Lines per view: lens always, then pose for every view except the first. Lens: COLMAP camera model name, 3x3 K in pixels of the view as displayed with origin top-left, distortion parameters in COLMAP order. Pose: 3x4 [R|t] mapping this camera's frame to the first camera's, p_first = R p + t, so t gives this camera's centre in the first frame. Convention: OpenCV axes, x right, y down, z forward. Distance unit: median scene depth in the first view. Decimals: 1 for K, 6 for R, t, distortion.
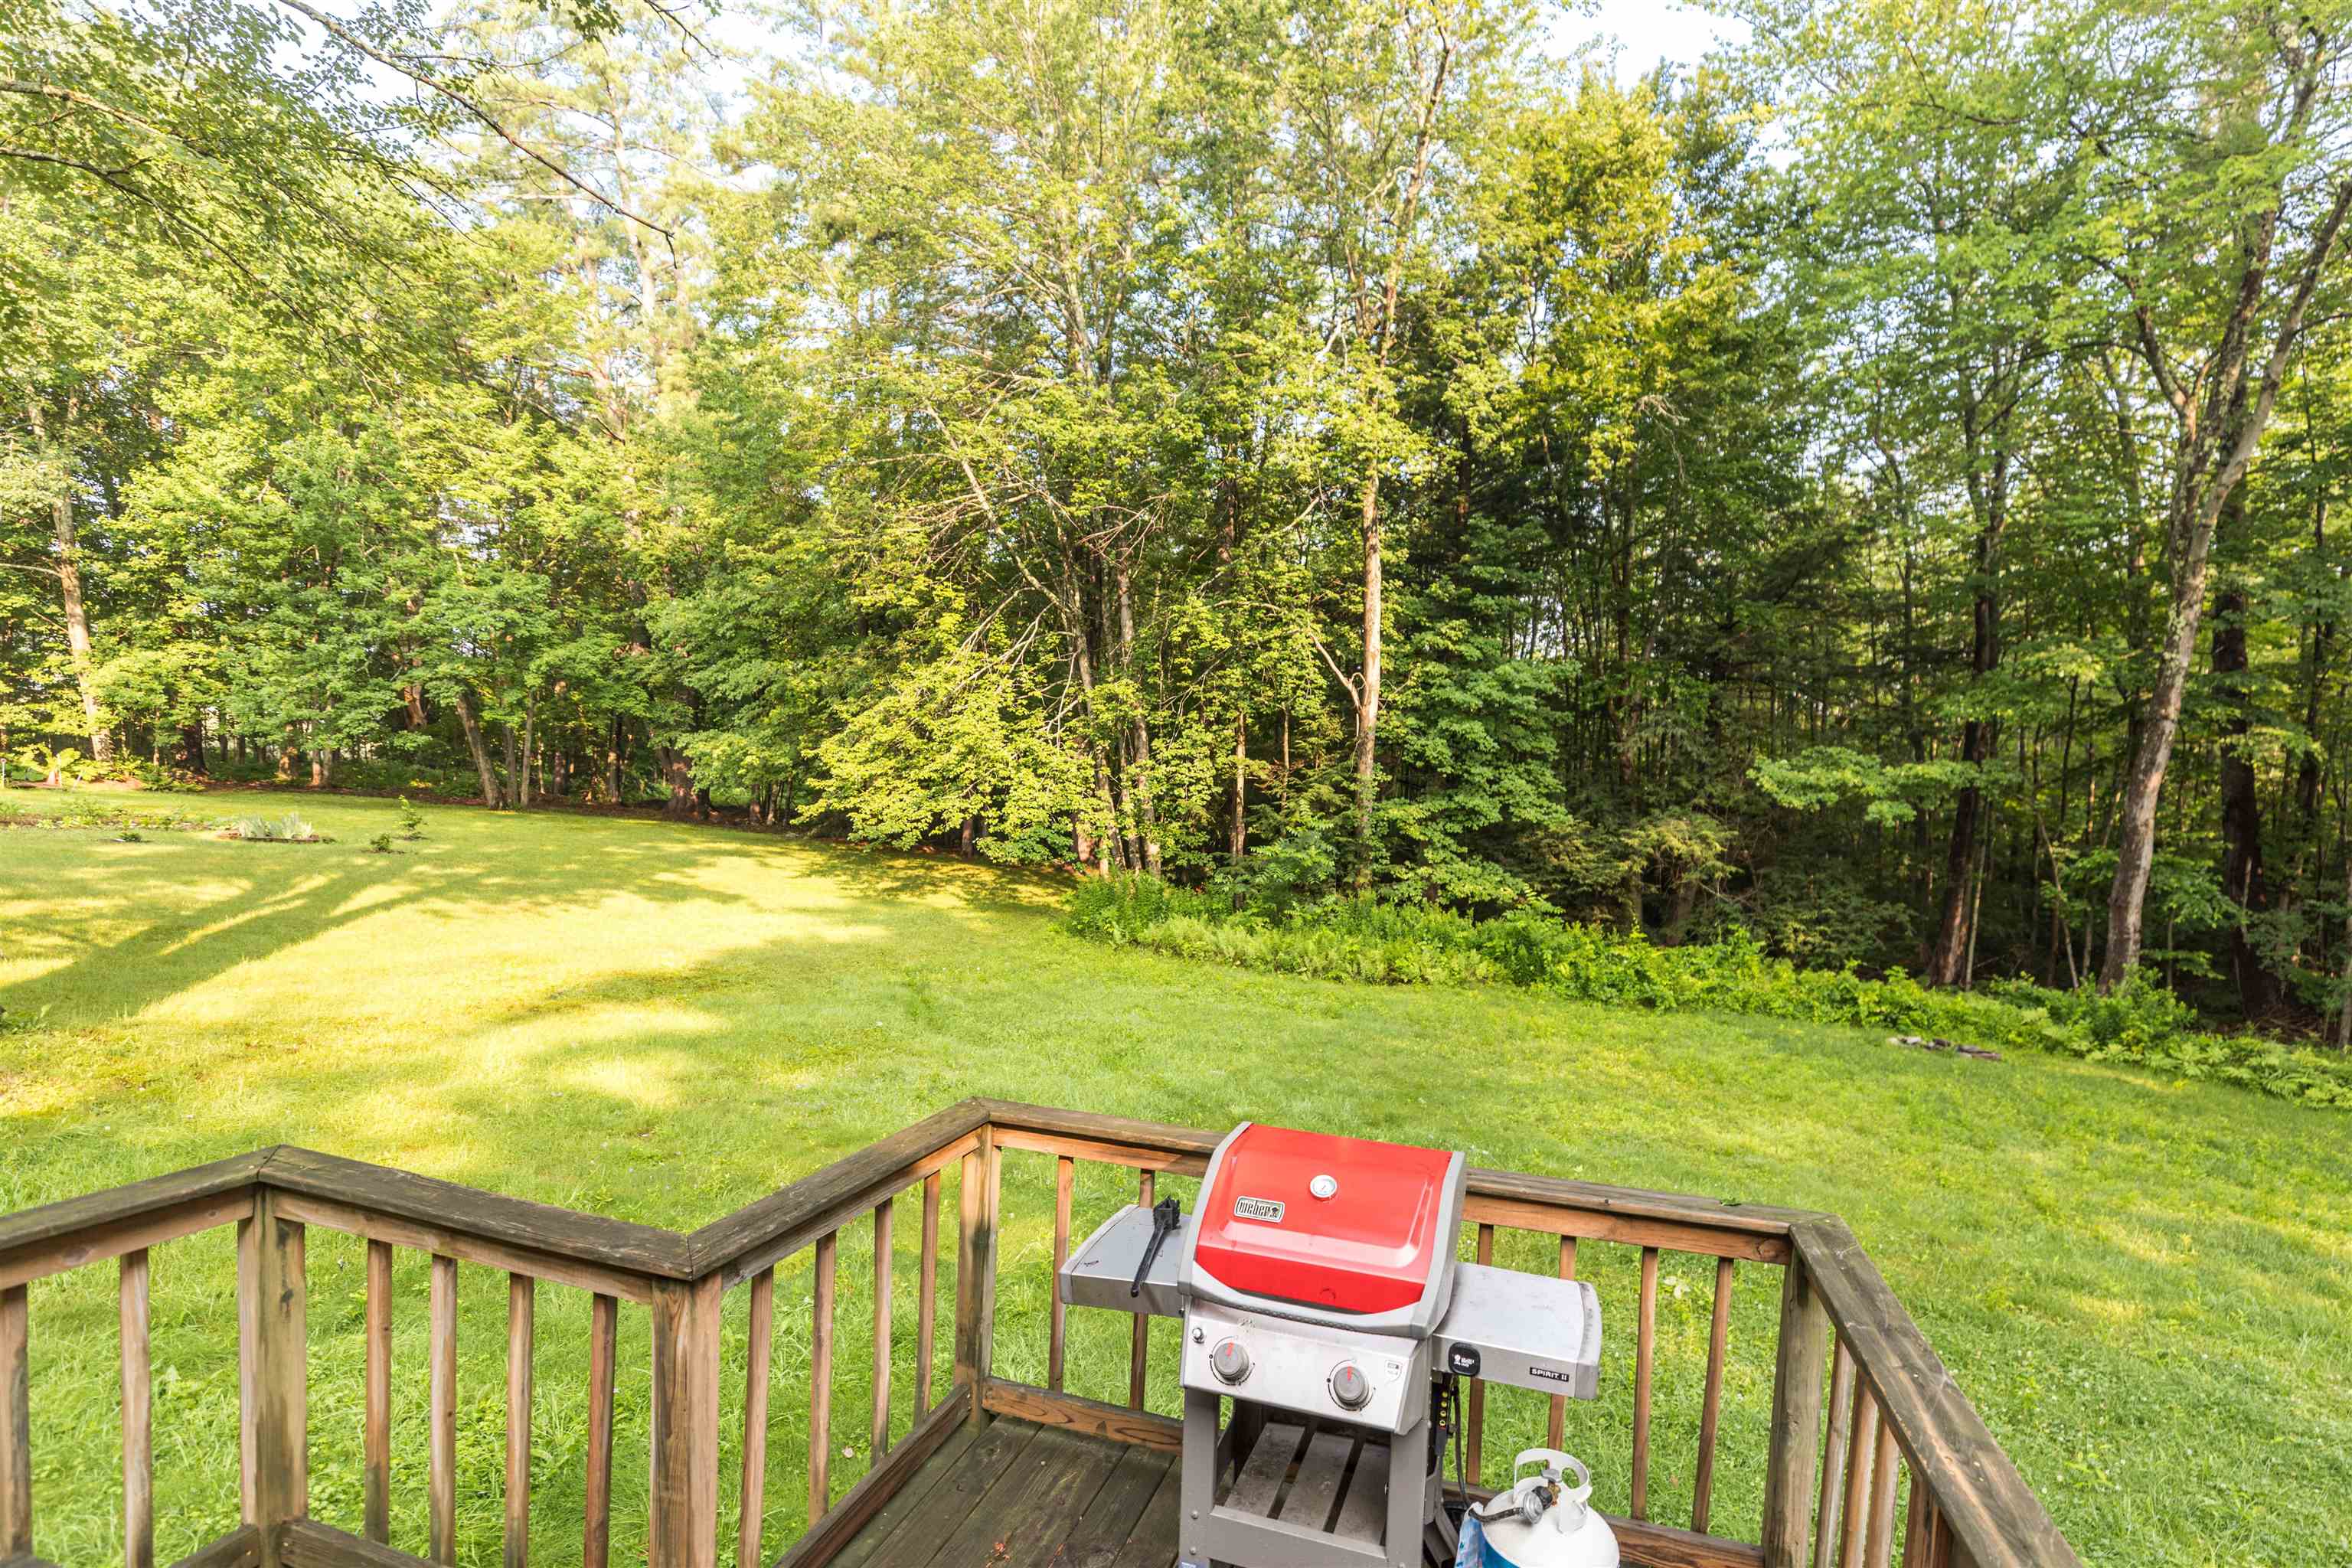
lens RADIAL K [[1113.7, 0, 1219.5], [0, 1113.7, 835.6], [0, 0, 1]] dist [0.002905, -0.001797]
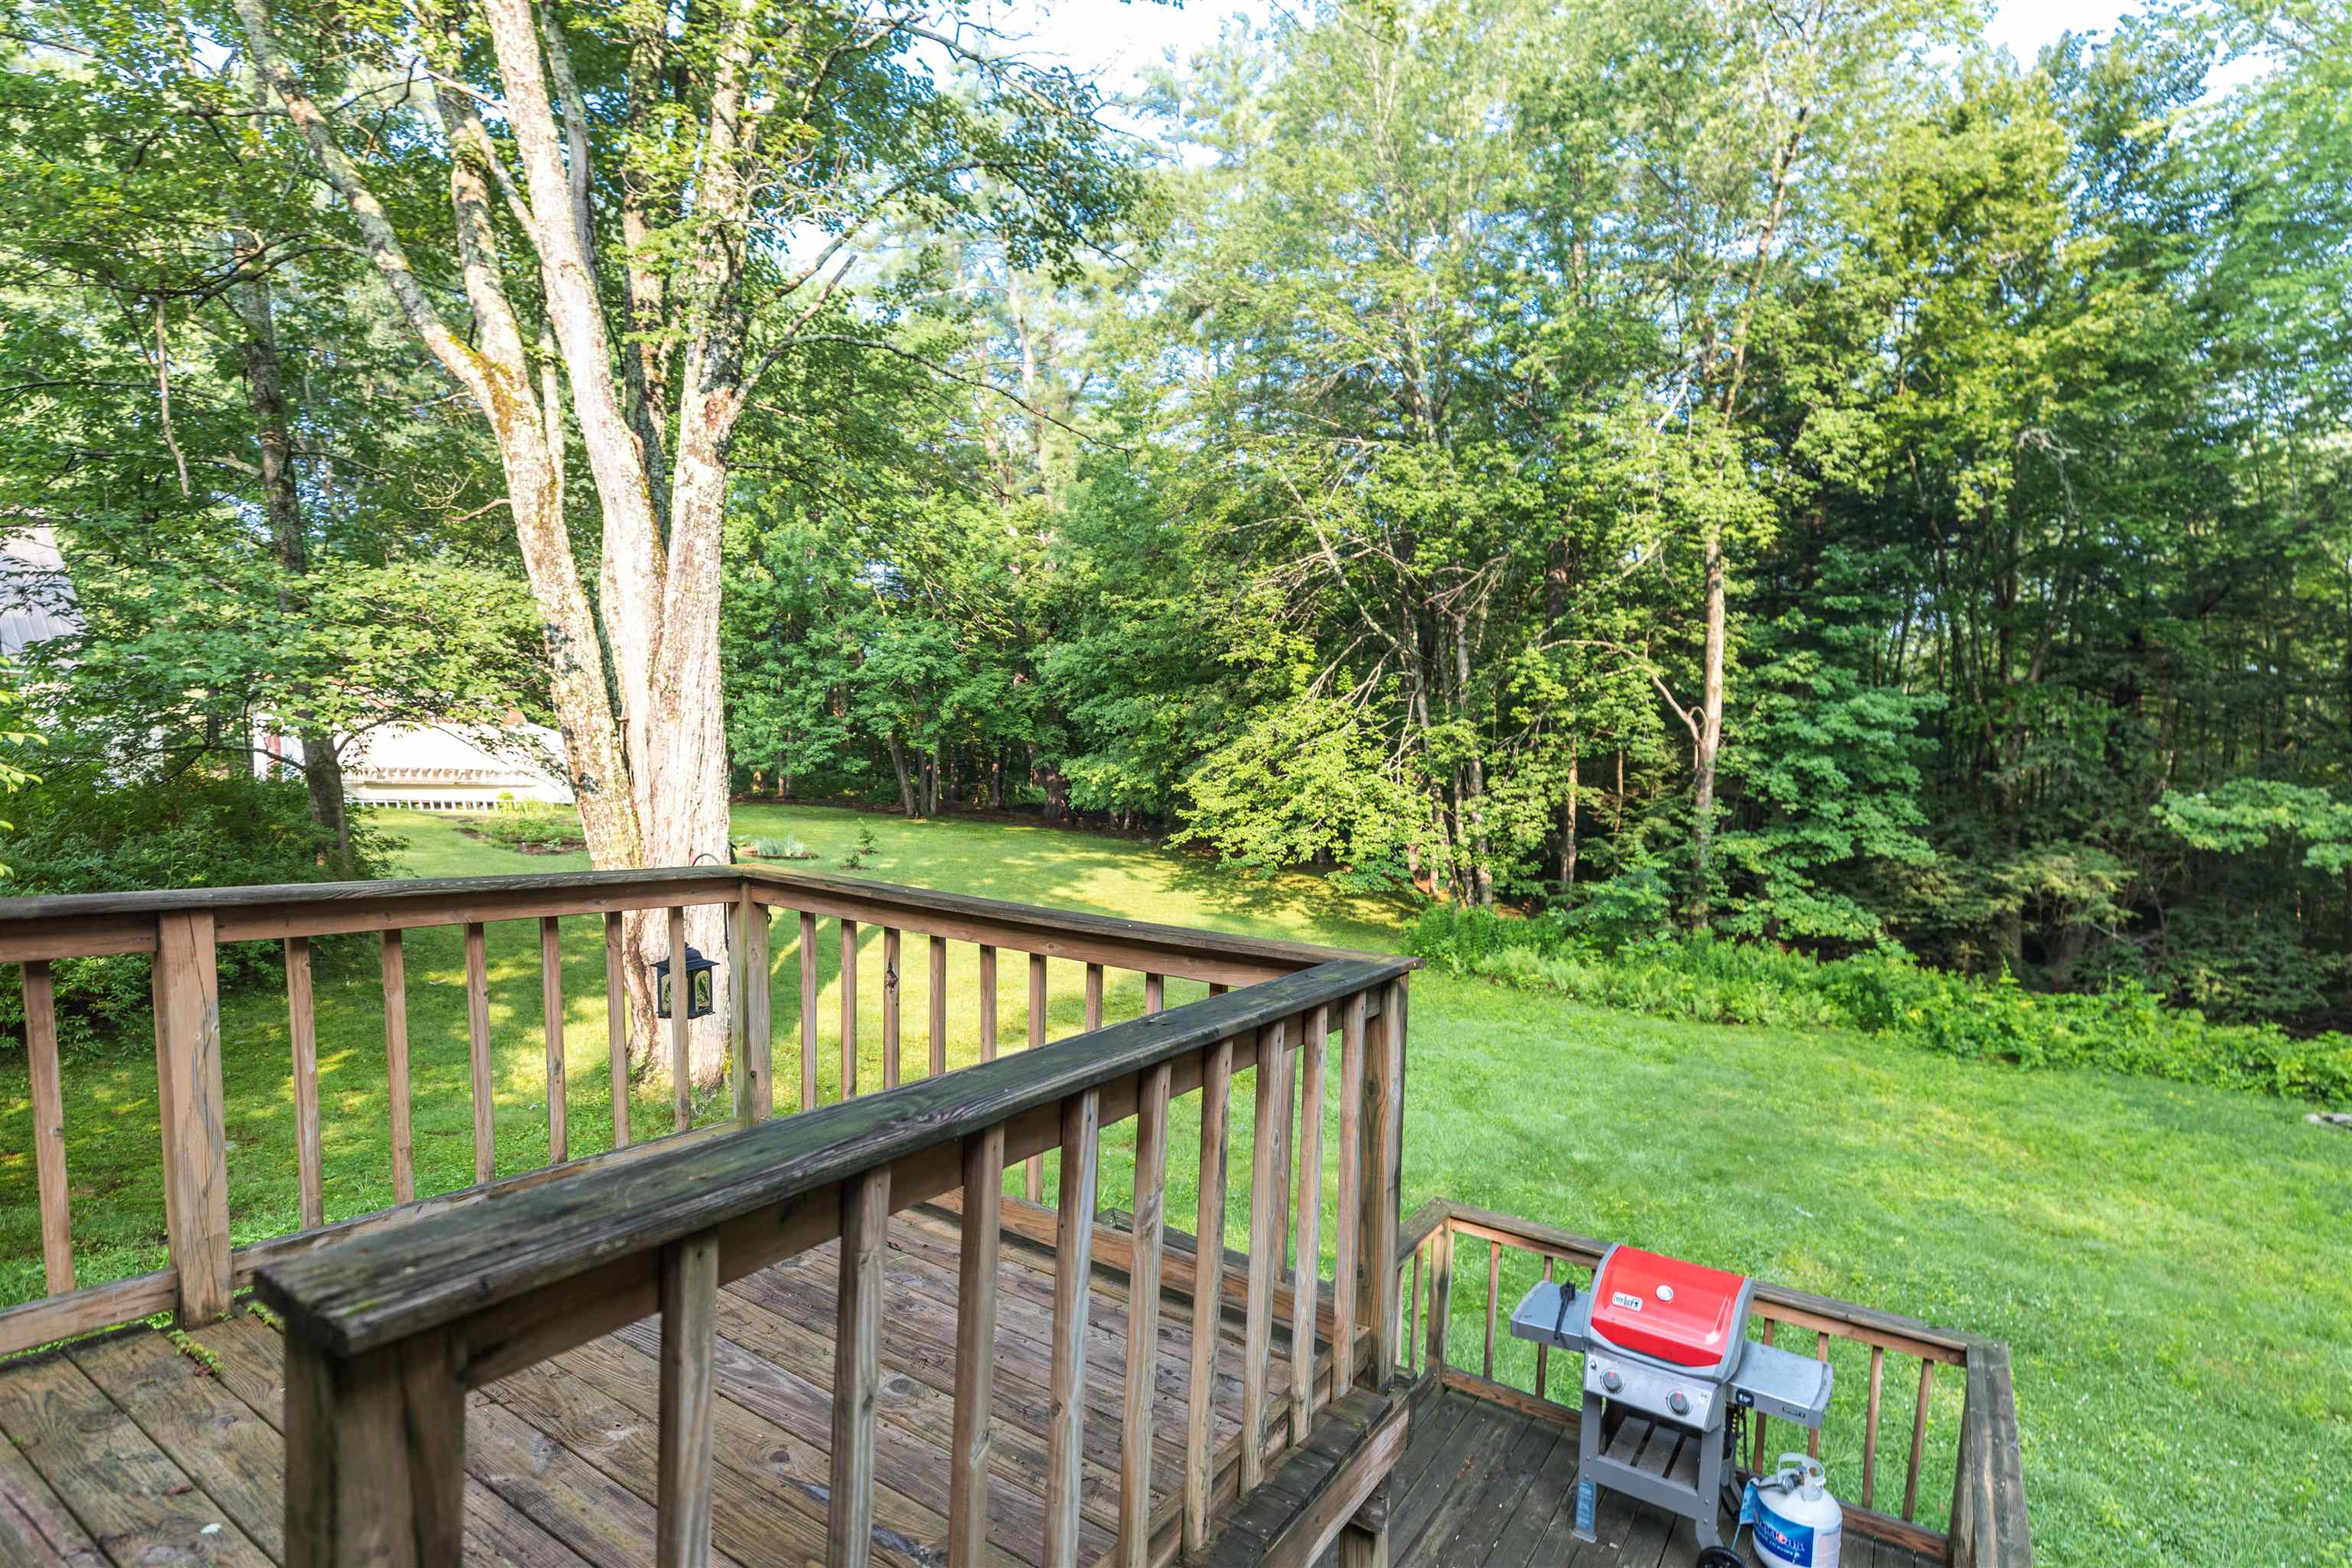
lens RADIAL K [[1113.7, 0, 1221.1], [0, 1113.7, 861.5], [0, 0, 1]] dist [0.002905, -0.001797]
pose [[0.961457, 0.012397, -0.274677, -0.012139], [-0.001180, 0.999160, 0.040965, -0.050065], [0.274954, -0.039062, 0.960663, -0.099524]]
